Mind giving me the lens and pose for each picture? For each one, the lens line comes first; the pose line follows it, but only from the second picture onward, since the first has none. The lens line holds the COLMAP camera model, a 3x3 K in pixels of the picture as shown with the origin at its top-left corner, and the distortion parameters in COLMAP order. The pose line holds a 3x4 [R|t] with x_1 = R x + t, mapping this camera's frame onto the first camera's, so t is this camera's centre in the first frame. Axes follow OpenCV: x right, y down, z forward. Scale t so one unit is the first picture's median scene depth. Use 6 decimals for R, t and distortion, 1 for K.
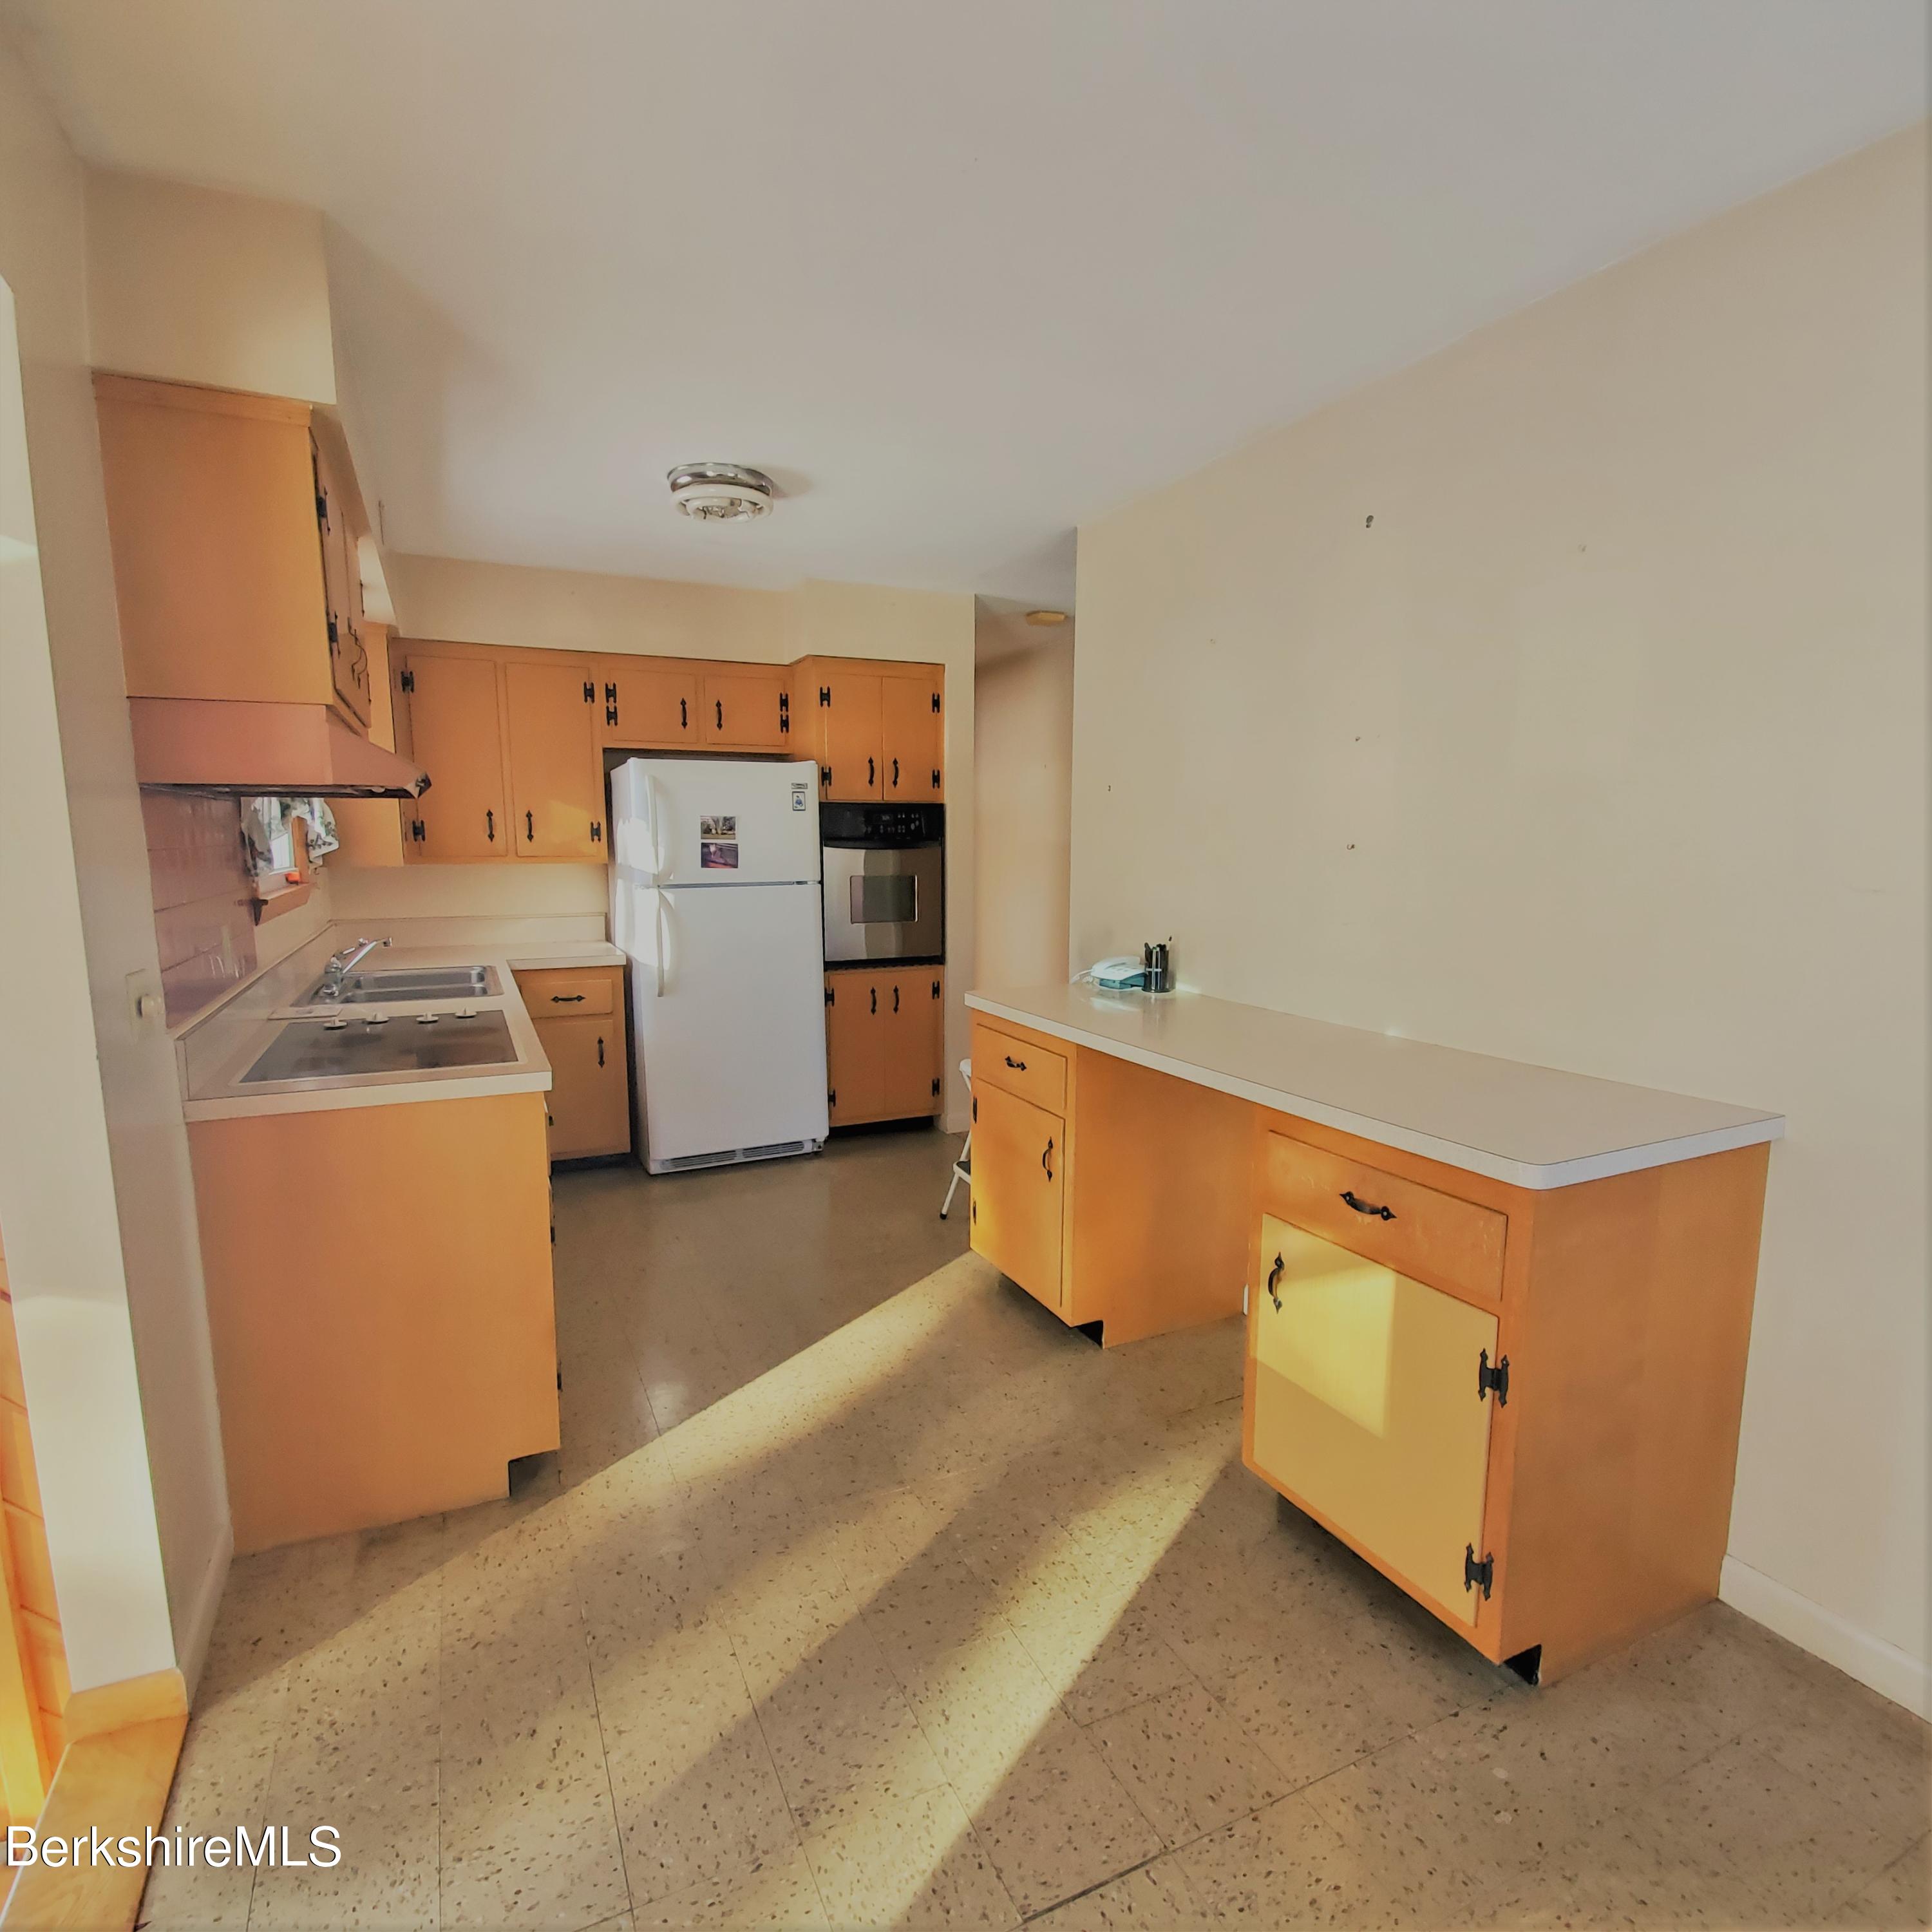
lens RADIAL K [[1006.3, 0, 972.7], [0, 1006.3, 964.7], [0, 0, 1]] dist [-0.005607, -0.010096]
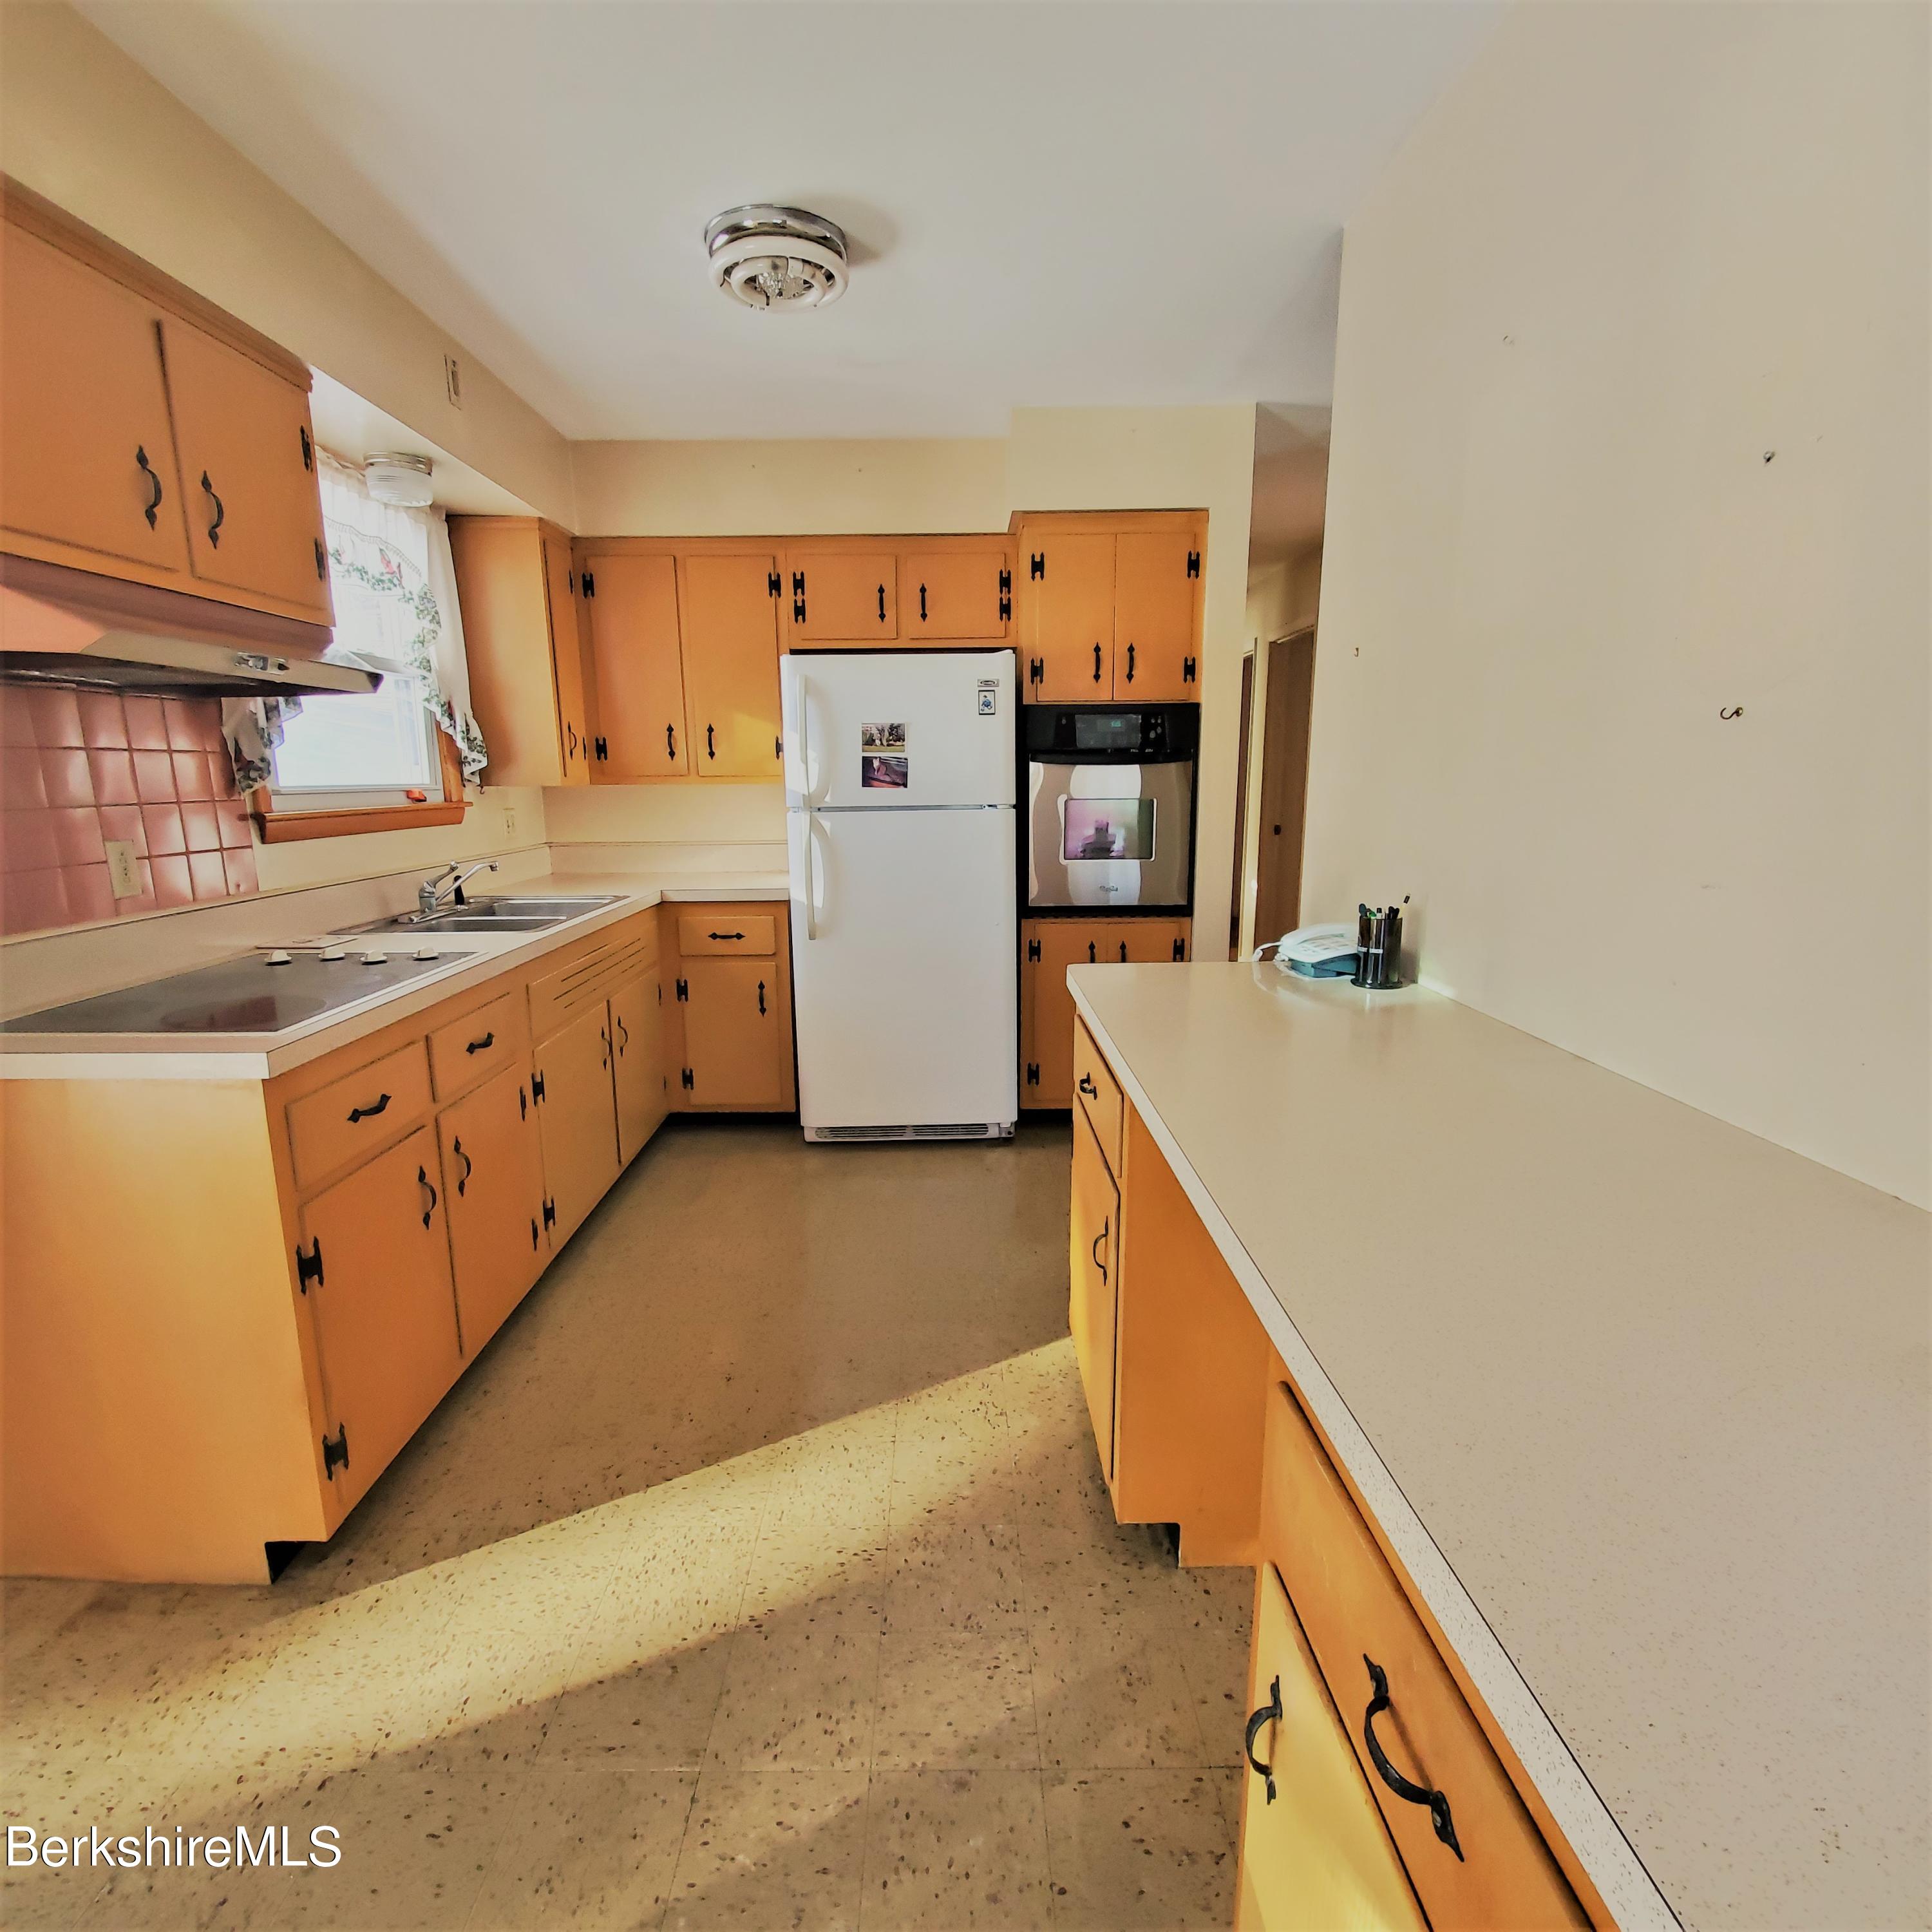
lens RADIAL K [[1006.3, 0, 954.8], [0, 1006.3, 975.5], [0, 0, 1]] dist [-0.005607, -0.010096]
pose [[0.908186, 0.073702, -0.412027, 0.148256], [-0.043449, 0.995657, 0.082331, -0.013458], [0.416306, -0.056870, 0.907445, 0.266997]]
